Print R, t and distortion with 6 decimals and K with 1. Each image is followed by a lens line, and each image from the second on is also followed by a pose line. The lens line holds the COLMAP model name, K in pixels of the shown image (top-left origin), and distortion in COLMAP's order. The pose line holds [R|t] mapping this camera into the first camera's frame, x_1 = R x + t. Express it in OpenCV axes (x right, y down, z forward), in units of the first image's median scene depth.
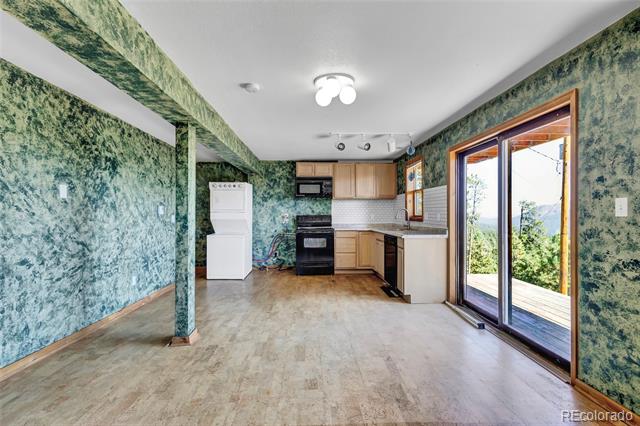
lens RADIAL K [[301.7, 0, 320.3], [0, 301.7, 214.6], [0, 0, 1]] dist [0.004168, 0.000492]
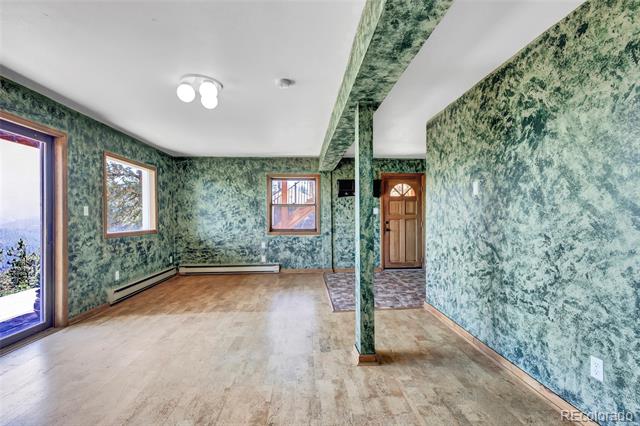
lens RADIAL K [[301.7, 0, 319.4], [0, 301.7, 214.8], [0, 0, 1]] dist [0.004168, 0.000492]
pose [[-0.999827, 0.004967, -0.017943, -0.299353], [0.005068, 0.999971, -0.005631, 0.011699], [0.017915, -0.005721, -0.999823, 1.826652]]
